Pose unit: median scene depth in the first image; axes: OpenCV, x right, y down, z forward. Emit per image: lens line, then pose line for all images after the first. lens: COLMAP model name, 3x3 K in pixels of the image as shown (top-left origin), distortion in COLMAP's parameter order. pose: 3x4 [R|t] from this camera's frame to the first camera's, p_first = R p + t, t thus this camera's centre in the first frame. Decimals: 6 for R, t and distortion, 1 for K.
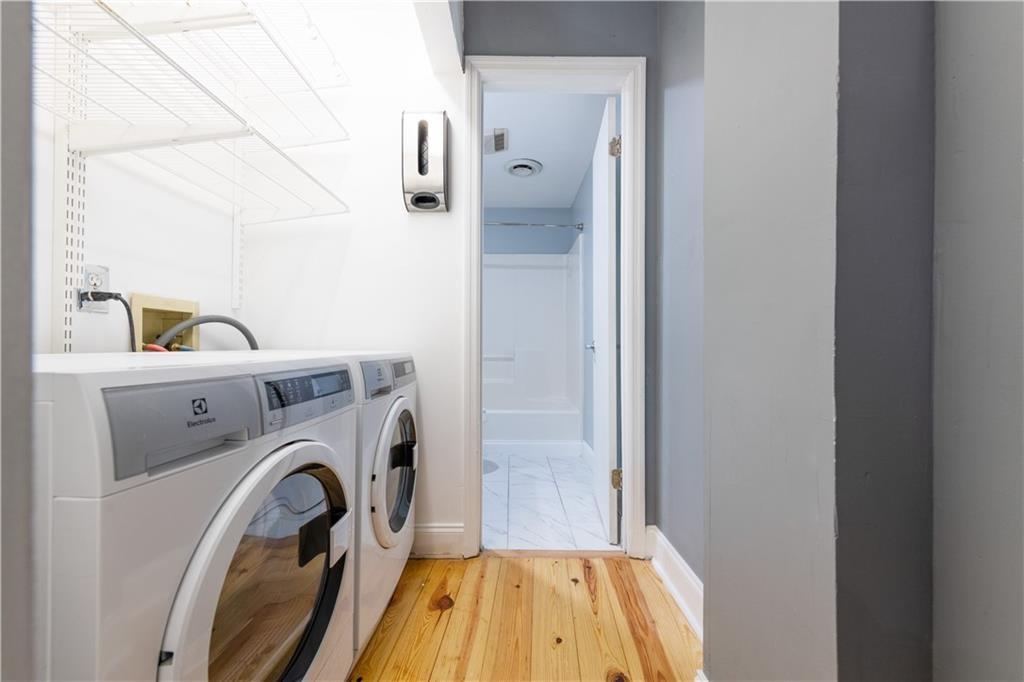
lens RADIAL K [[403.6, 0, 512.8], [0, 403.6, 346.2], [0, 0, 1]] dist [0.012446, -0.003780]
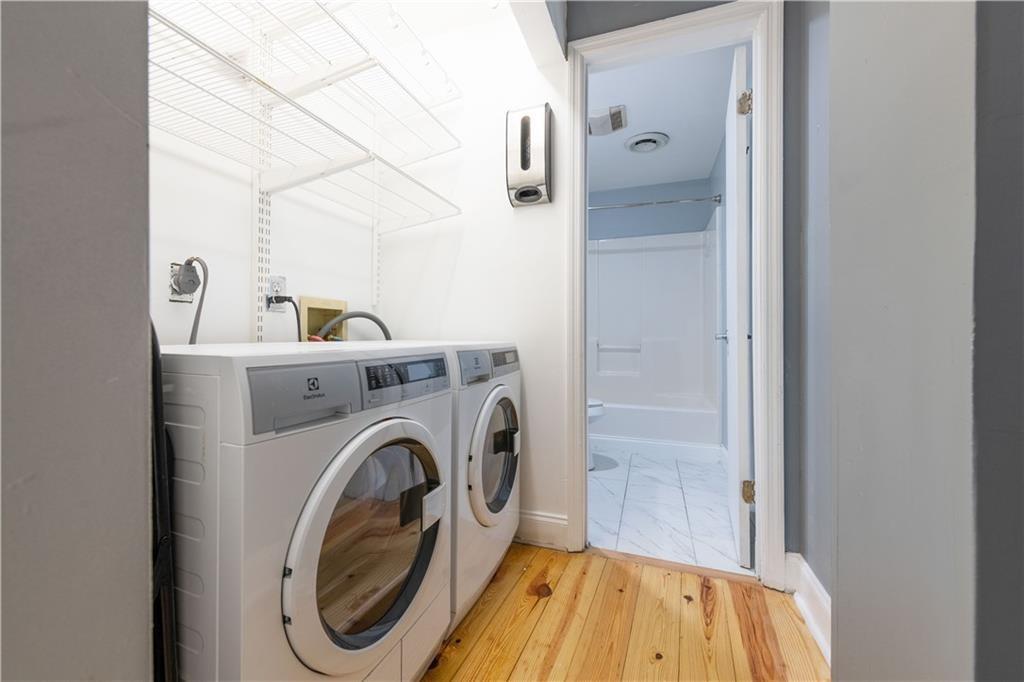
lens RADIAL K [[420.8, 0, 510.0], [0, 420.8, 336.1], [0, 0, 1]] dist [0.007683, -0.002040]
pose [[0.936689, -0.003138, -0.350148, 0.136687], [0.002804, 0.999995, -0.001459, 0.000143], [0.350151, 0.000385, 0.936693, -0.015285]]
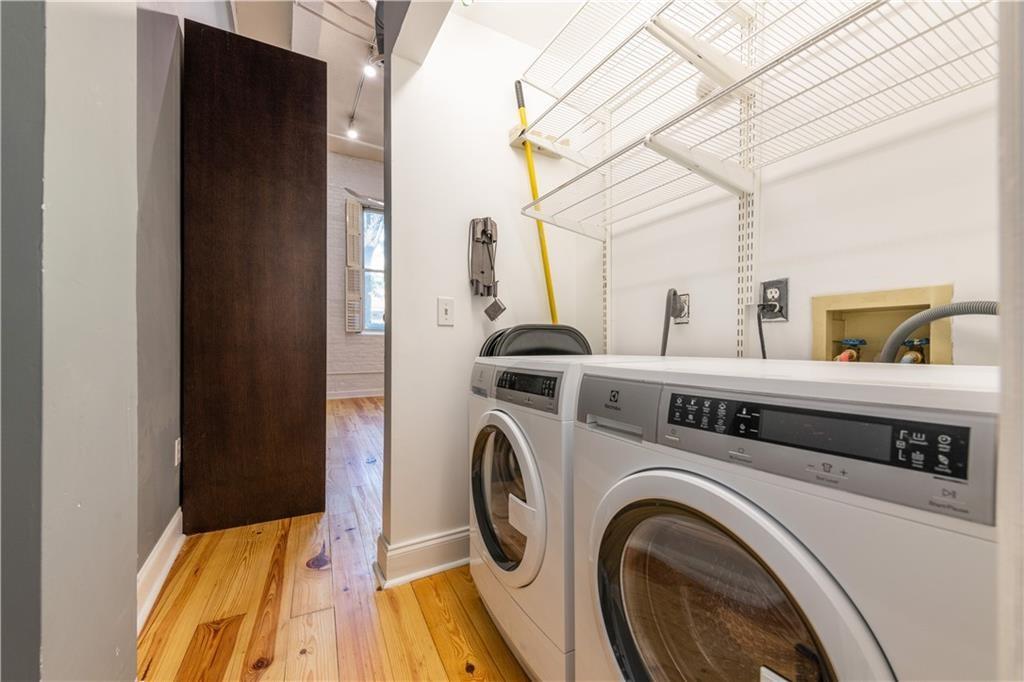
lens RADIAL K [[403.6, 0, 508.9], [0, 403.6, 343.7], [0, 0, 1]] dist [0.012446, -0.003780]
pose [[-0.869959, -0.005166, -0.493096, 0.099778], [-0.004065, 0.999986, -0.003305, -0.010457], [0.493107, -0.000871, -0.869968, 0.978780]]
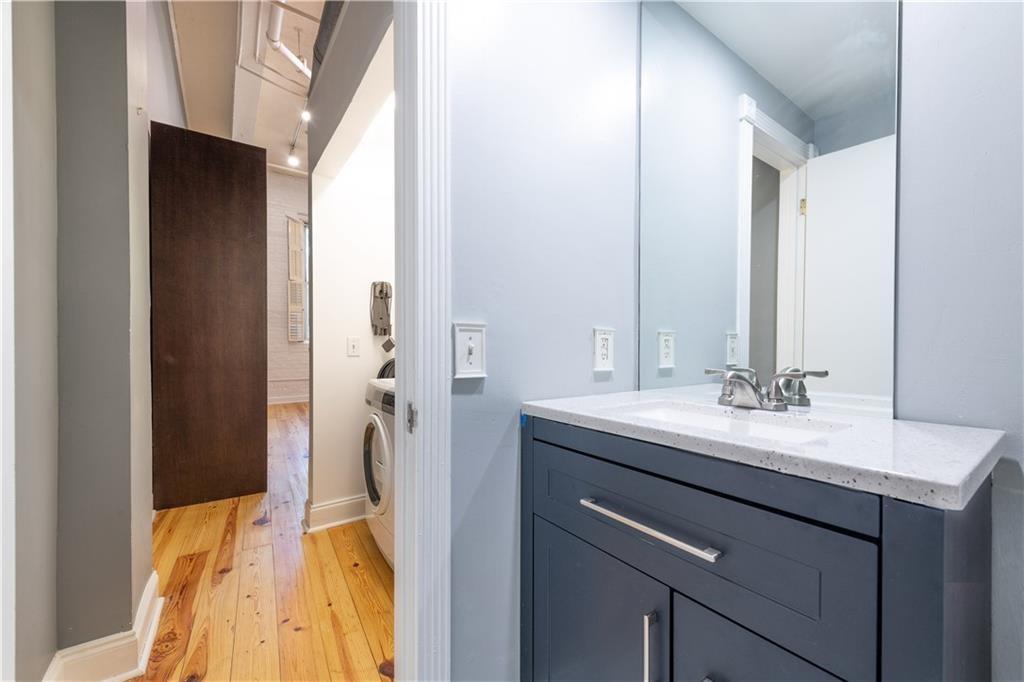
lens RADIAL K [[403.6, 0, 510.9], [0, 403.6, 350.5], [0, 0, 1]] dist [0.012446, -0.003780]
pose [[-0.810012, 0.002222, -0.586409, 0.138259], [-0.006122, 0.999906, 0.012245, -0.100177], [0.586382, 0.013509, -0.809922, 1.545357]]
